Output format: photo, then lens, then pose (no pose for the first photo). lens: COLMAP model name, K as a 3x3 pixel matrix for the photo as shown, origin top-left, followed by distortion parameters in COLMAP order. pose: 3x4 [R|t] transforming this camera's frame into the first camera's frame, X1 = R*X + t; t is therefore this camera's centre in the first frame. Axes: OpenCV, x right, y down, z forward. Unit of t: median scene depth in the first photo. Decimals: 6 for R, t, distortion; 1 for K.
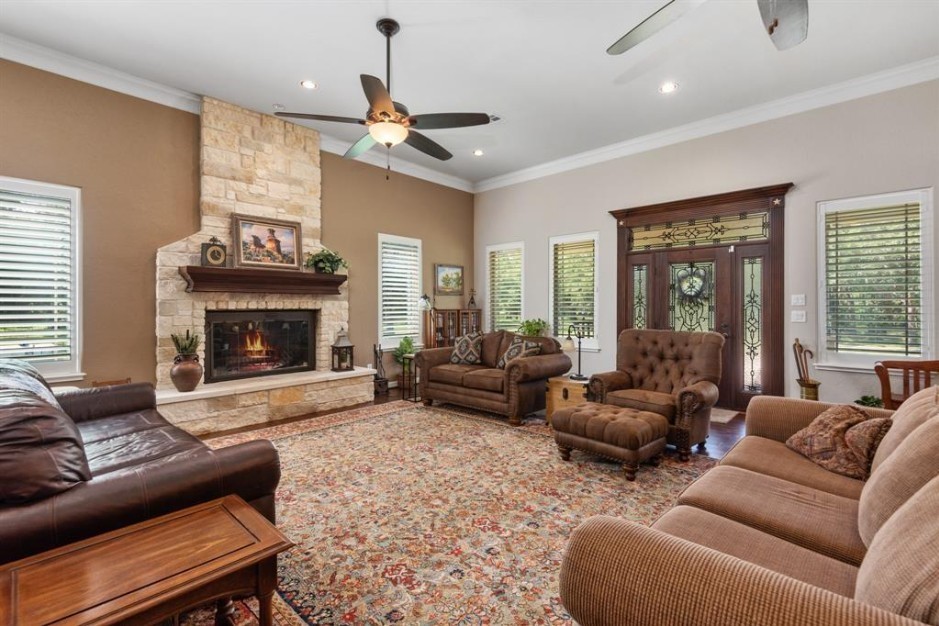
lens RADIAL K [[419.9, 0, 469.2], [0, 419.9, 309.4], [0, 0, 1]] dist [0.003192, 0.000216]
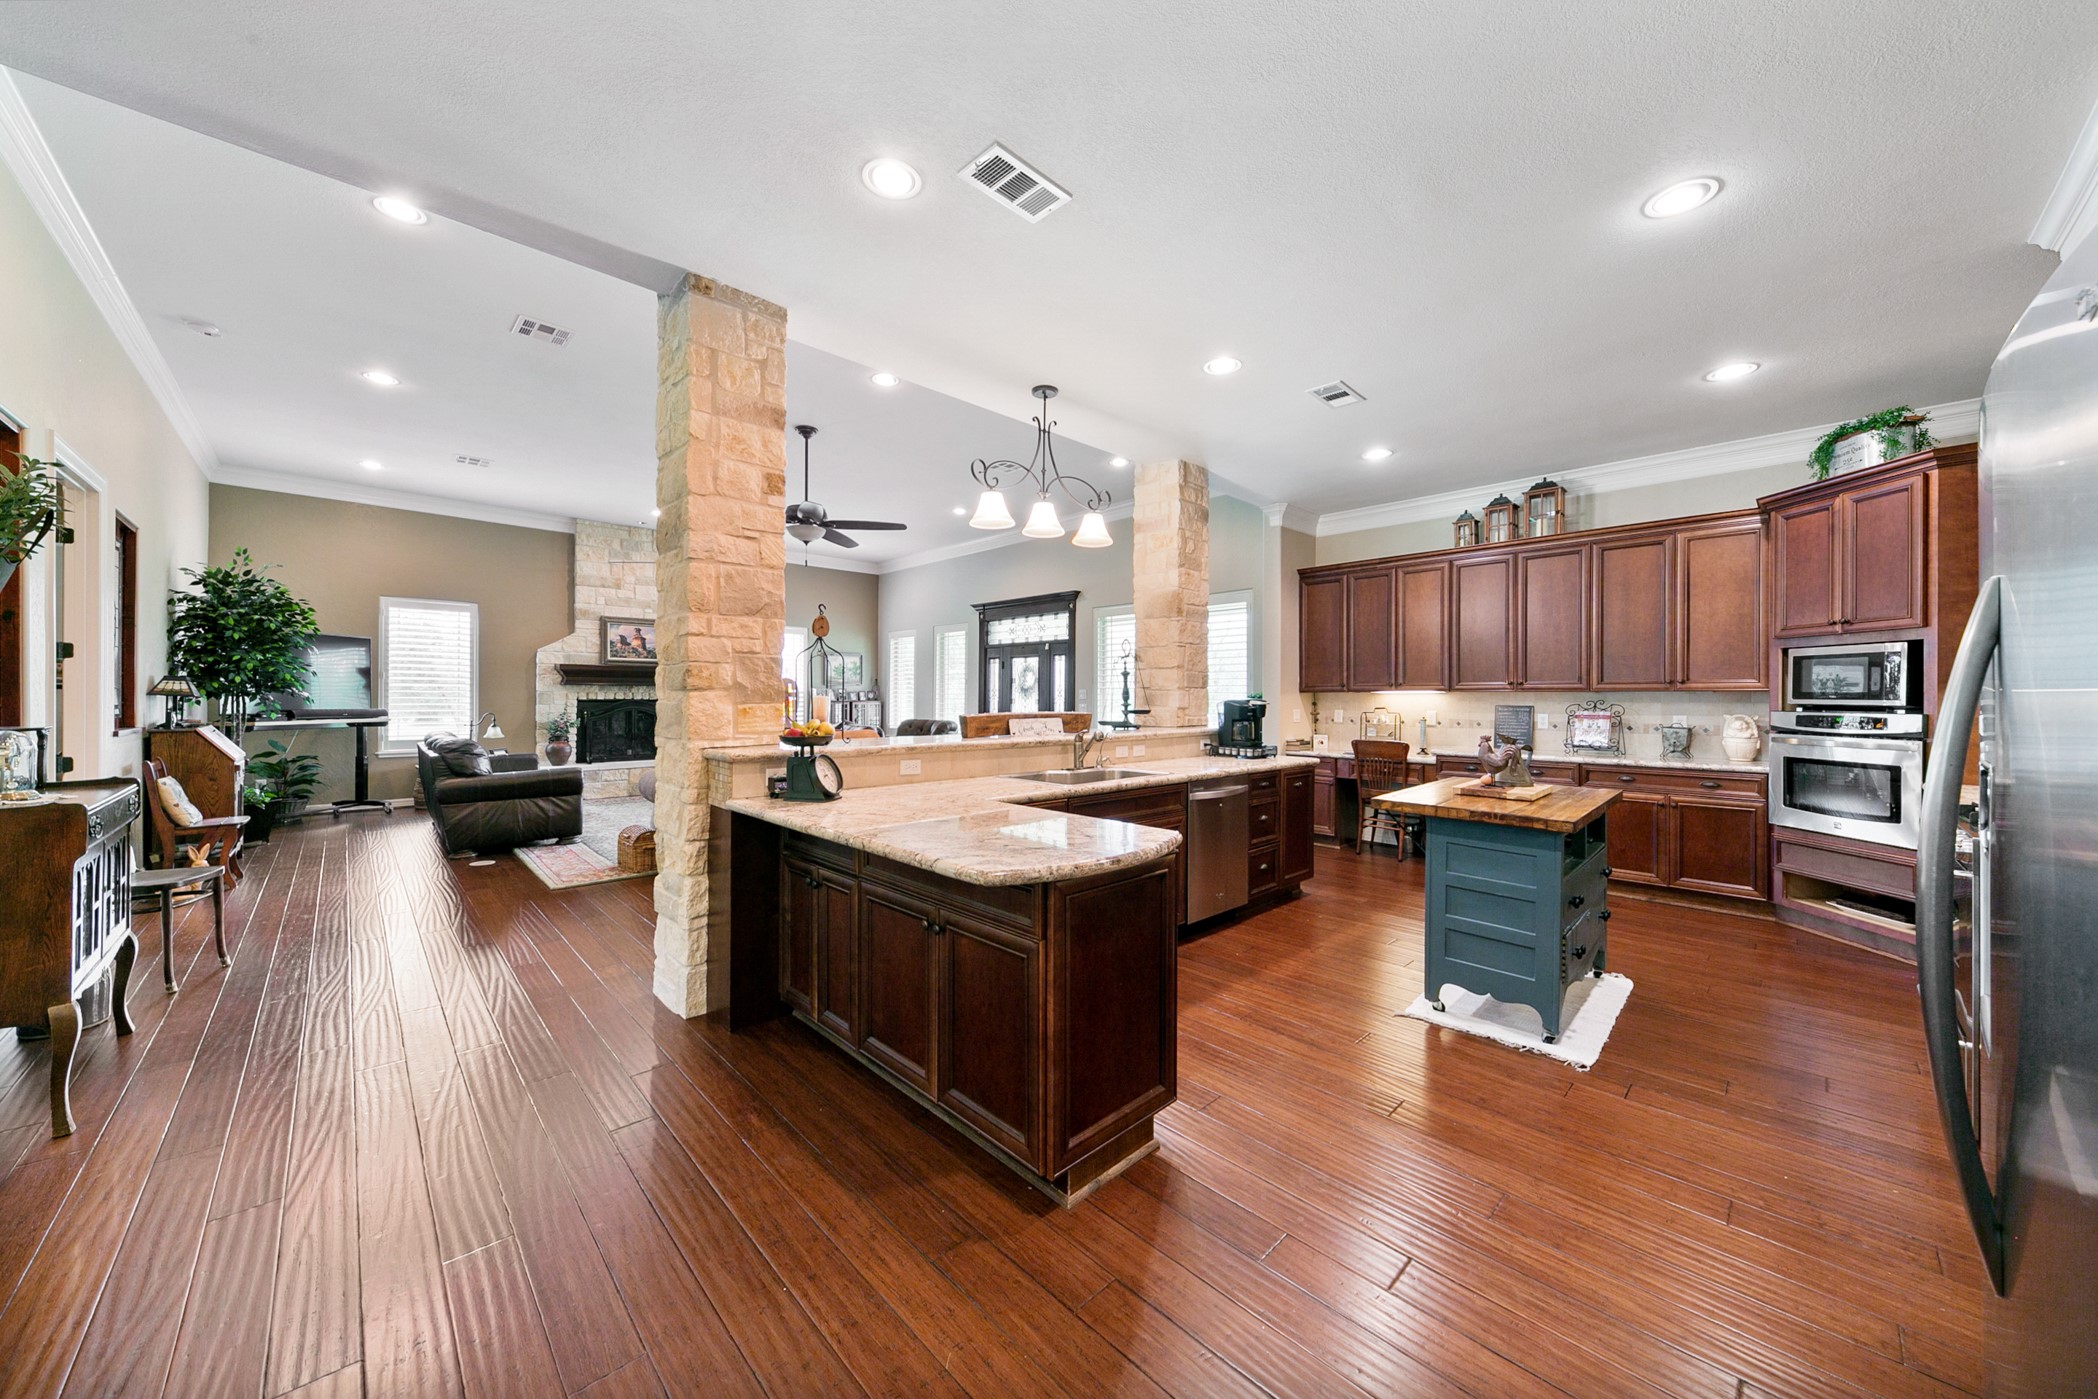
lens RADIAL K [[723.1, 0, 1049.8], [0, 723.1, 697.9], [0, 0, 1]] dist [0.000072, -0.000003]
pose [[0.998283, 0.005160, -0.058353, 0.784285], [-0.005420, 0.999976, -0.004299, -0.002394], [0.058329, 0.004608, 0.998287, -0.912647]]
